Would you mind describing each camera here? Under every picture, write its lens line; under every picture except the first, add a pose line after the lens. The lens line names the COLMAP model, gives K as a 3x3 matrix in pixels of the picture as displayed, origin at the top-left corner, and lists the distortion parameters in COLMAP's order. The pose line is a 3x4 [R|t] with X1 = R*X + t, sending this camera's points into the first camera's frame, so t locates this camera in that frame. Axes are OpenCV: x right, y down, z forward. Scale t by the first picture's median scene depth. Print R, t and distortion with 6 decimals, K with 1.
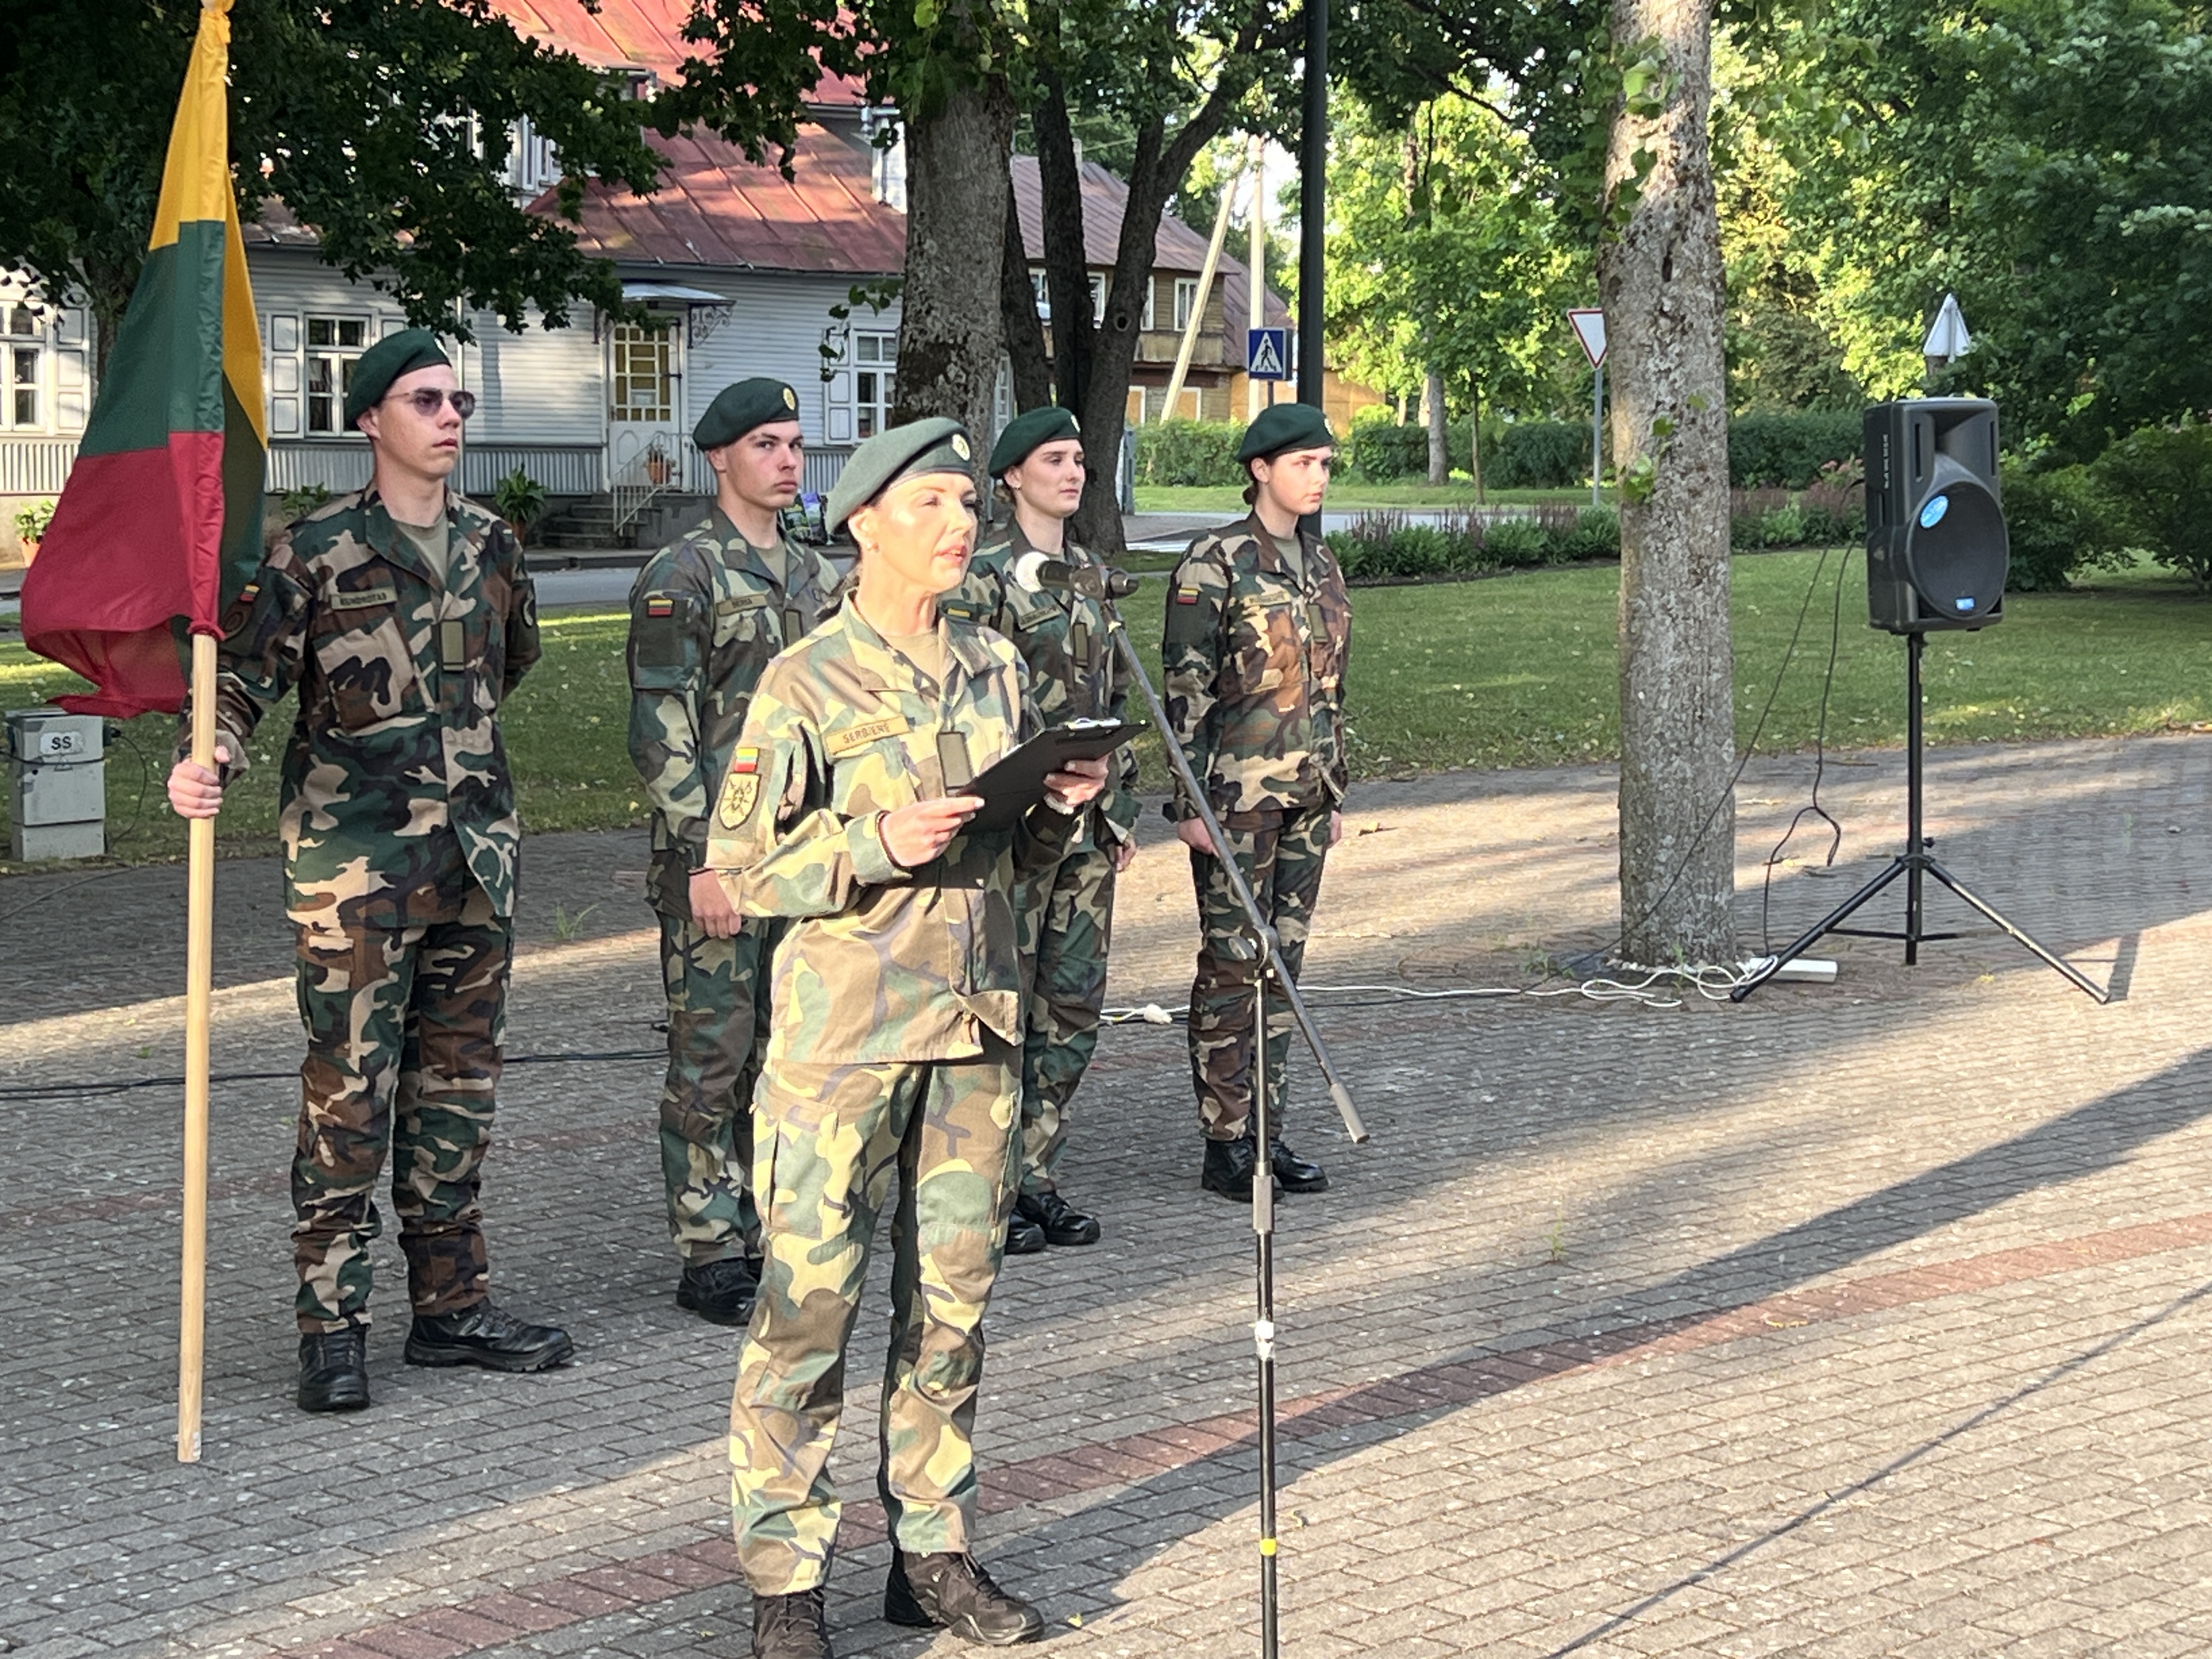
lens RADIAL K [[3997.3, 0, 1012.5], [0, 3997.3, 764.6], [0, 0, 1]] dist [0.354747, -0.105149]
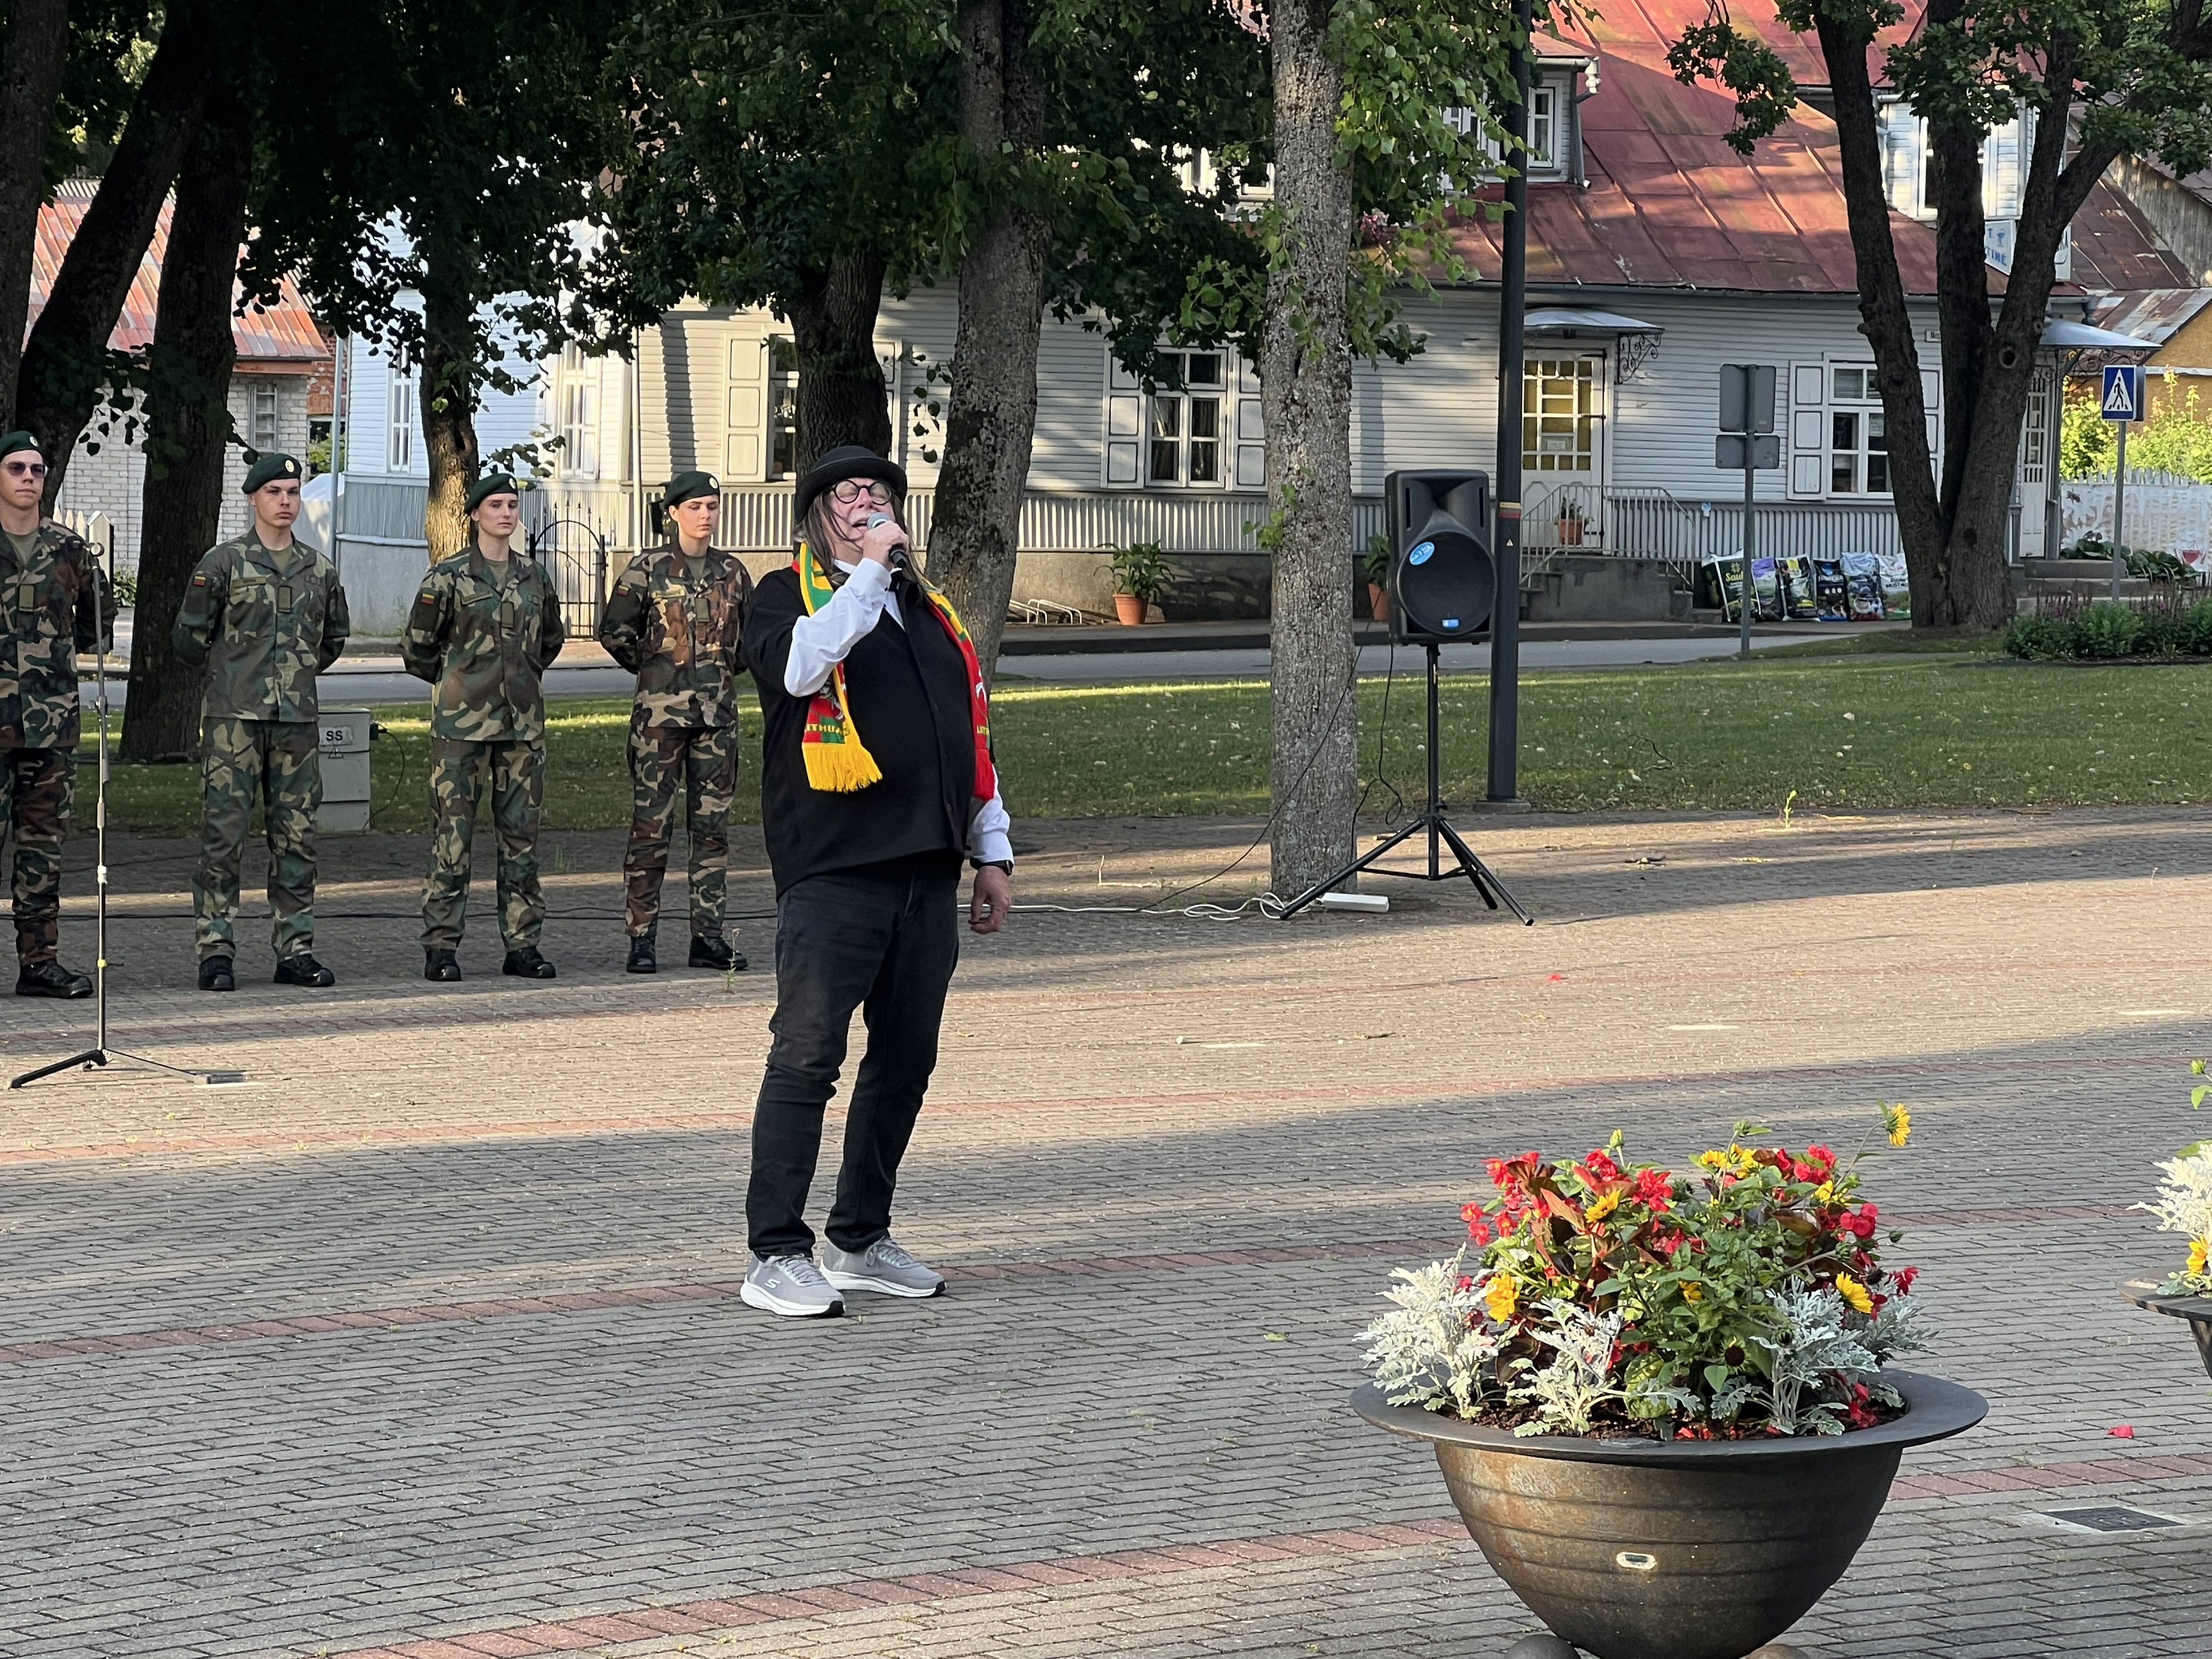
lens RADIAL K [[6366.5, 0, 1106.0], [0, 6366.5, 829.5], [0, 0, 1]] dist [-0.479936, 14.335307]
pose [[0.955106, 0.023382, -0.295339, 0.737491], [-0.031506, 0.999244, -0.022780, 0.078493], [0.294583, 0.031062, 0.955121, -1.011950]]
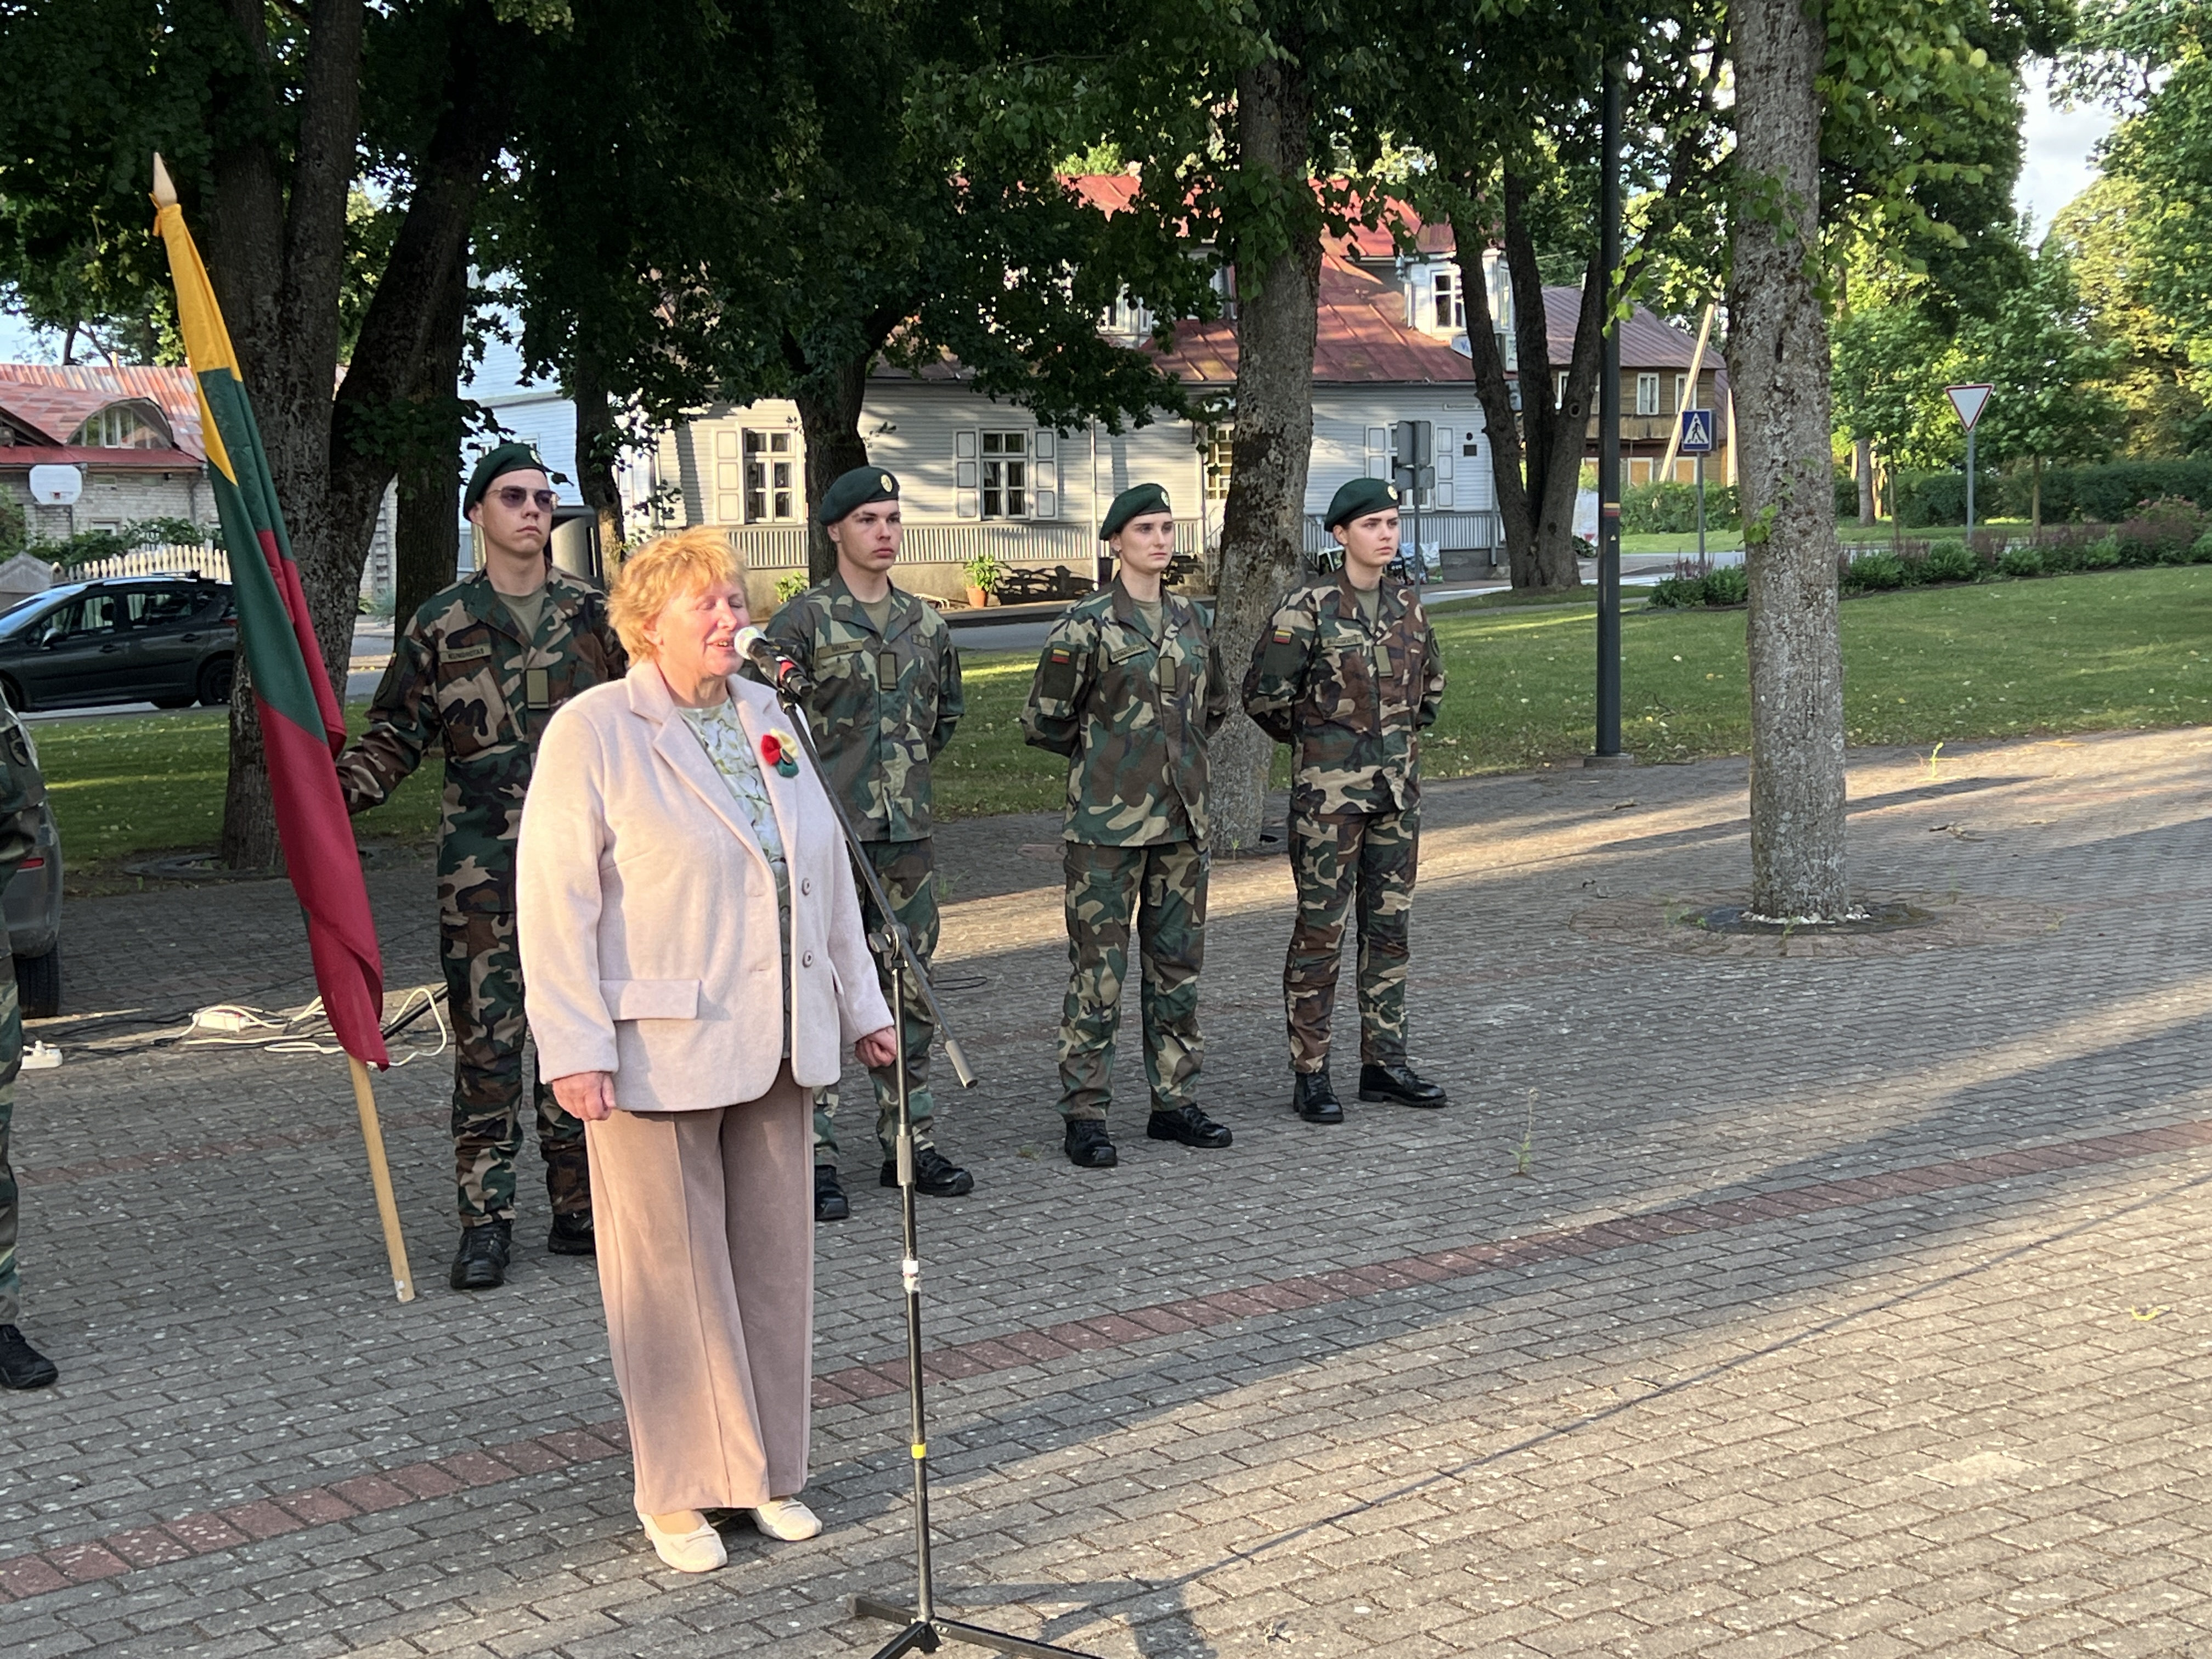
lens RADIAL K [[2939.2, 0, 1099.0], [0, 2939.2, 840.2], [0, 0, 1]] dist [0.218753, -0.697221]
pose [[0.984264, -0.011386, -0.176339, 0.119760], [0.016804, 0.999431, 0.029261, -0.003961], [0.175905, -0.031764, 0.983895, 0.070198]]
